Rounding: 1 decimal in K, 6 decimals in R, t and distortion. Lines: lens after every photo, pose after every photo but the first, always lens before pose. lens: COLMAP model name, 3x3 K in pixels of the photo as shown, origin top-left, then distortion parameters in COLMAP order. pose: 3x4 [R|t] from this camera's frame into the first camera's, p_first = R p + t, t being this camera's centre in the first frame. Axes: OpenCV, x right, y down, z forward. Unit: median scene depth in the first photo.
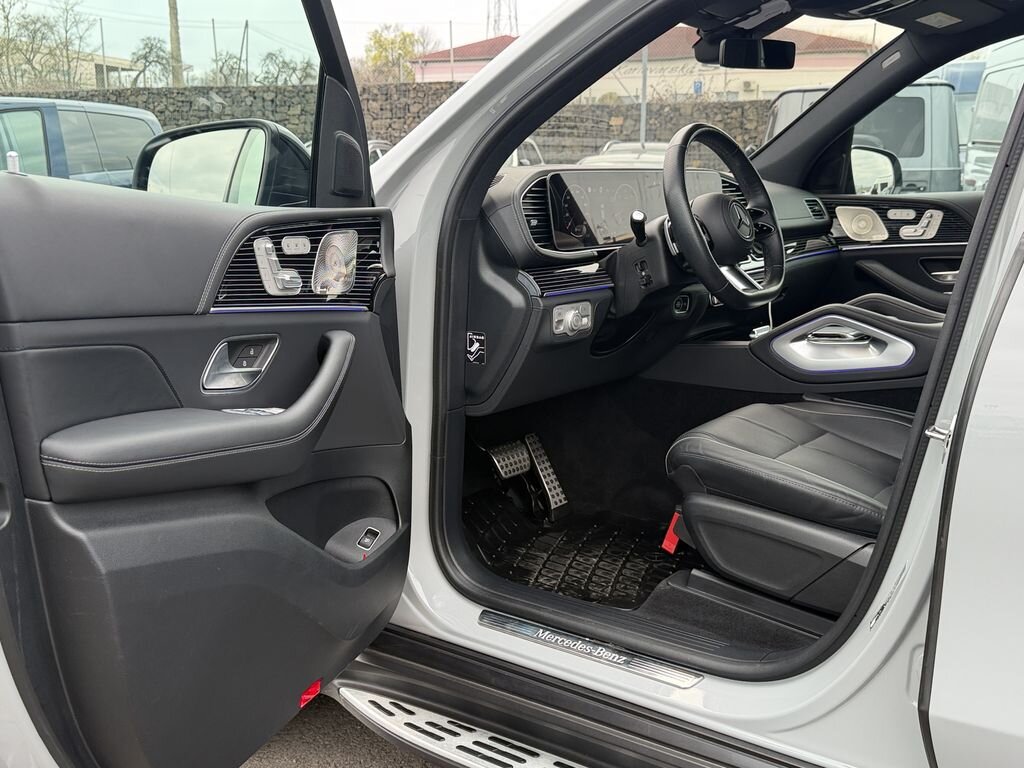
lens RADIAL K [[1104.3, 0, 511.6], [0, 1104.3, 385.1], [0, 0, 1]] dist [0.119015, 0.000000]
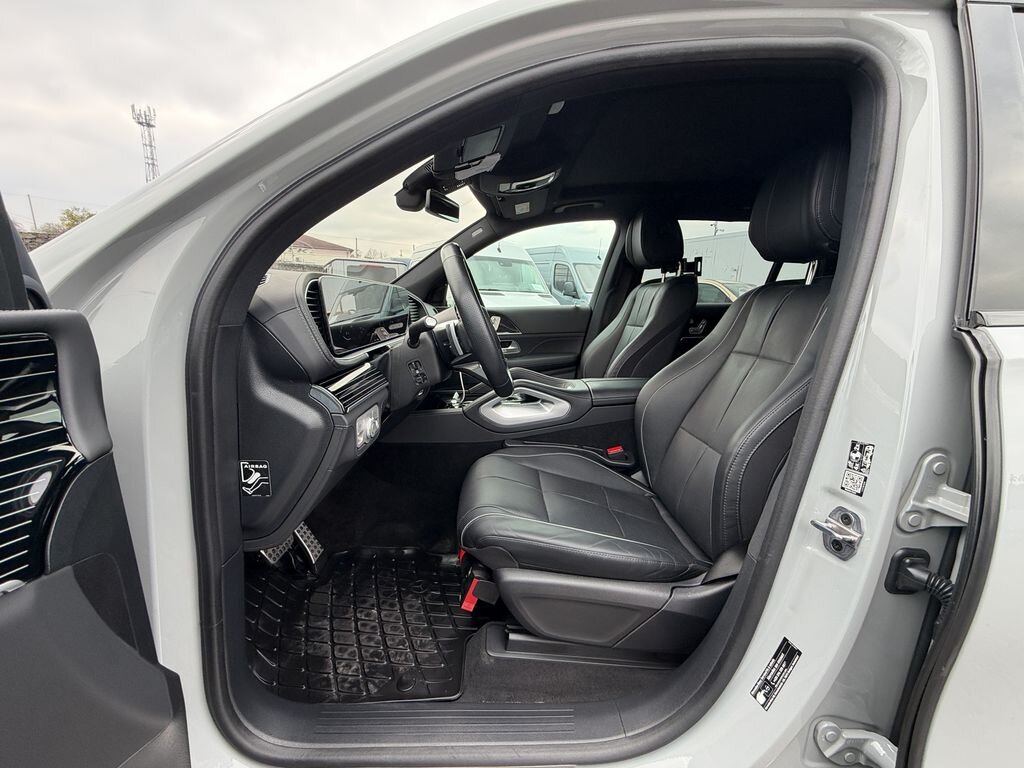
lens RADIAL K [[411.5, 0, 512.3], [0, 411.5, 381.7], [0, 0, 1]] dist [0.001513, 0.000479]
pose [[0.777480, -0.093711, 0.621886, -0.068130], [0.086638, 0.995368, 0.041676, -0.102953], [-0.622911, 0.021477, 0.781998, 0.634296]]
